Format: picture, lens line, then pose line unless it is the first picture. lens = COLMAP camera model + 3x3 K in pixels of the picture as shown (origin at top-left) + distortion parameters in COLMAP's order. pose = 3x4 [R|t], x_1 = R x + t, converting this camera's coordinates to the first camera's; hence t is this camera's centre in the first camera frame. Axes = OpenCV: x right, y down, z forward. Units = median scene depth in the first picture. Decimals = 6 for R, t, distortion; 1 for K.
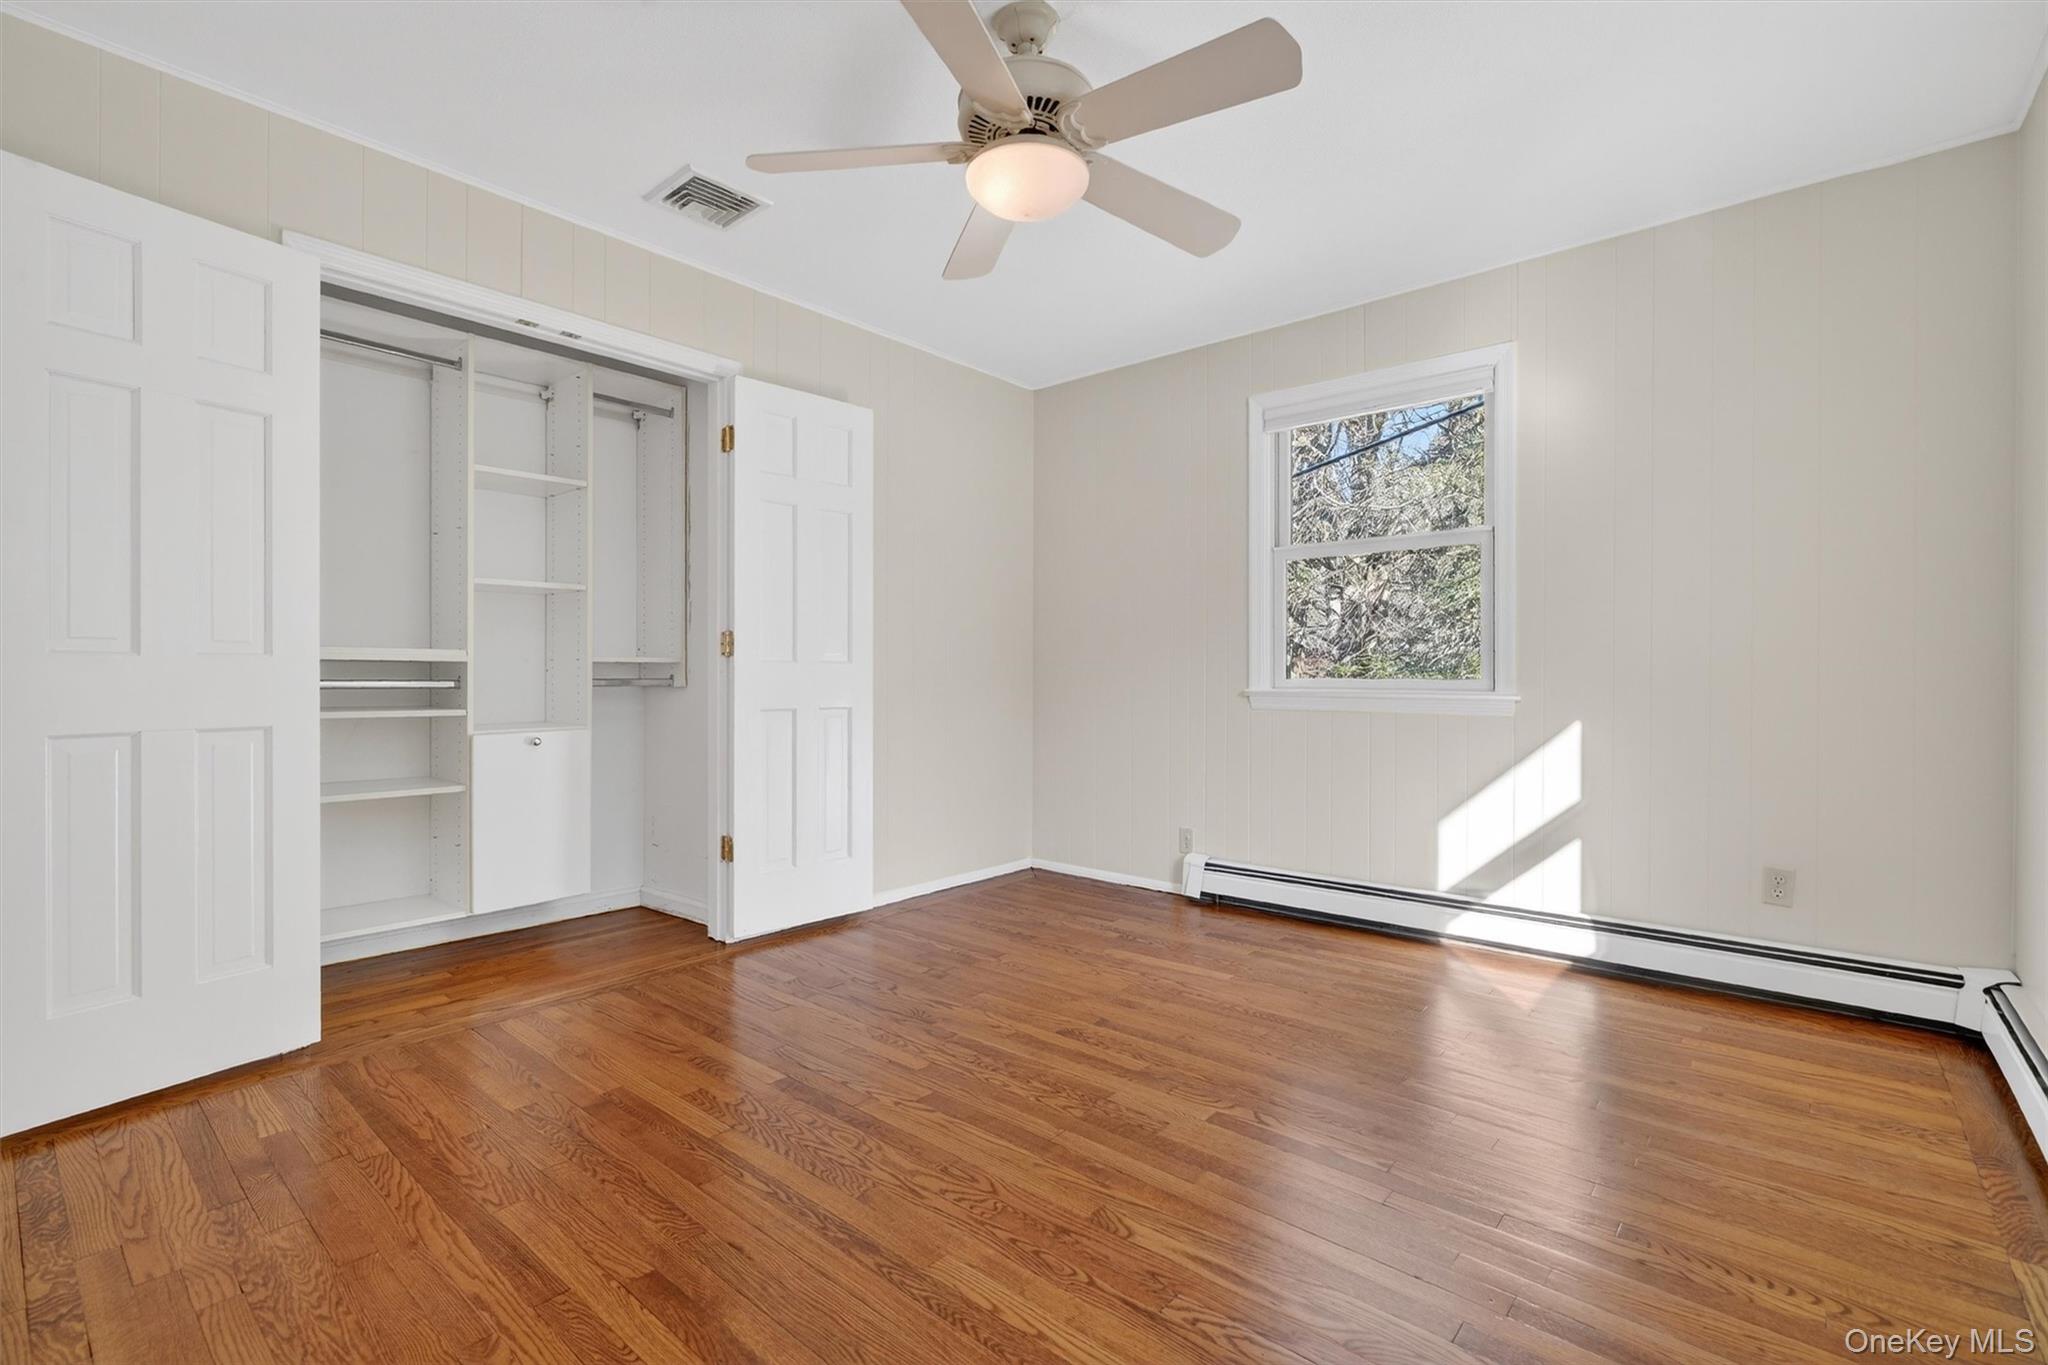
lens RADIAL K [[919.4, 0, 1023.6], [0, 919.4, 677.0], [0, 0, 1]] dist [-0.003562, 0.000280]
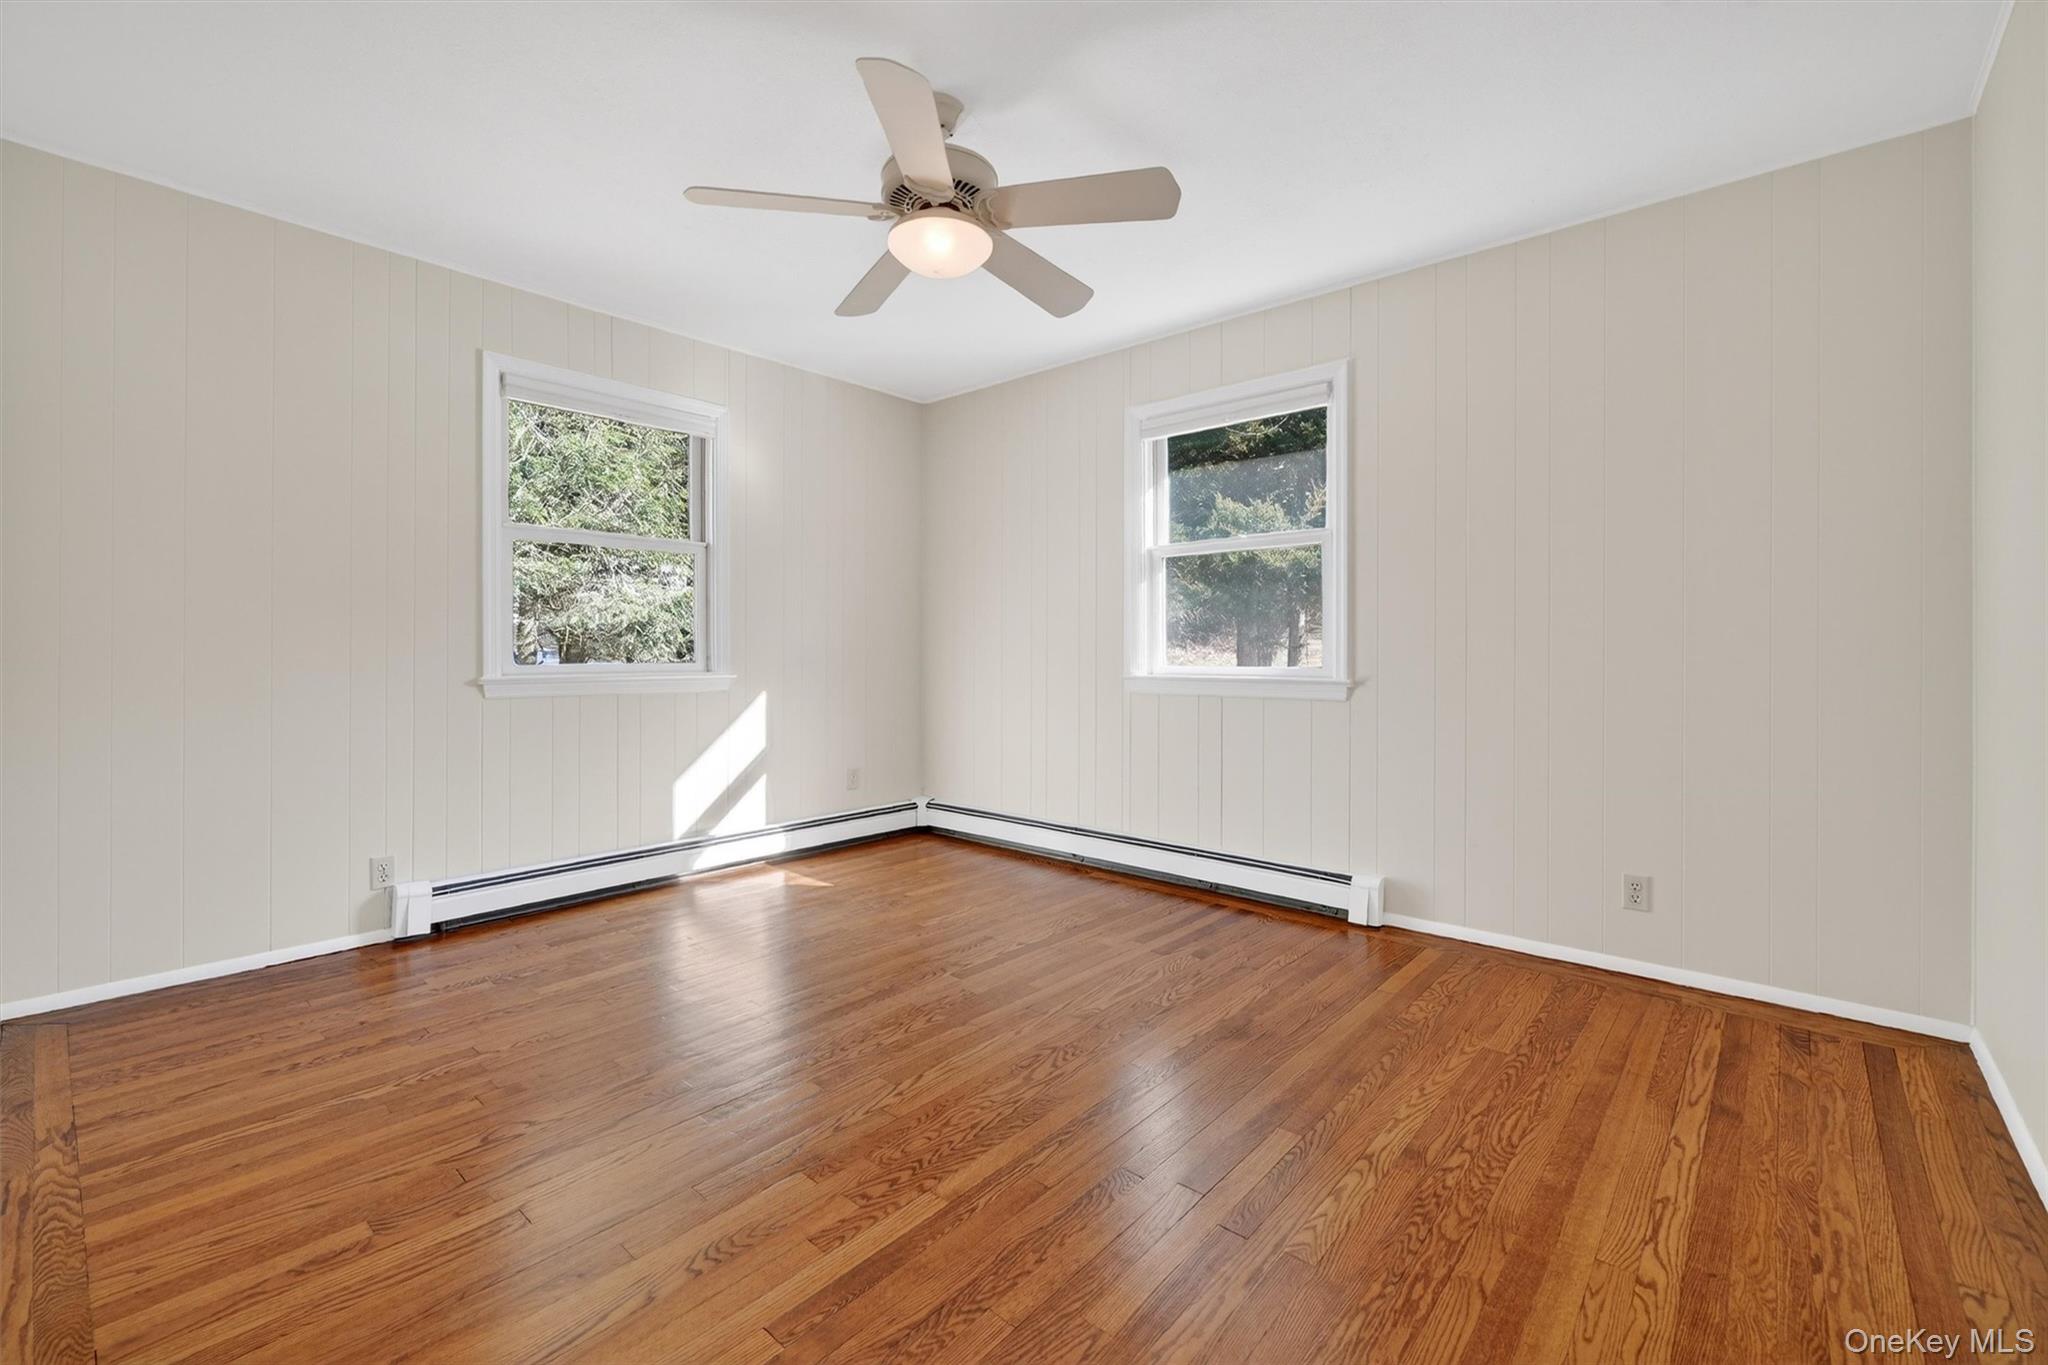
lens RADIAL K [[858.0, 0, 1024.4], [0, 858.0, 669.6], [0, 0, 1]] dist [-0.002860, -0.000011]
pose [[0.011957, -0.019683, 0.999735, -0.685297], [0.005872, 0.999790, 0.019614, -0.009223], [-0.999911, 0.005636, 0.012070, 0.550970]]
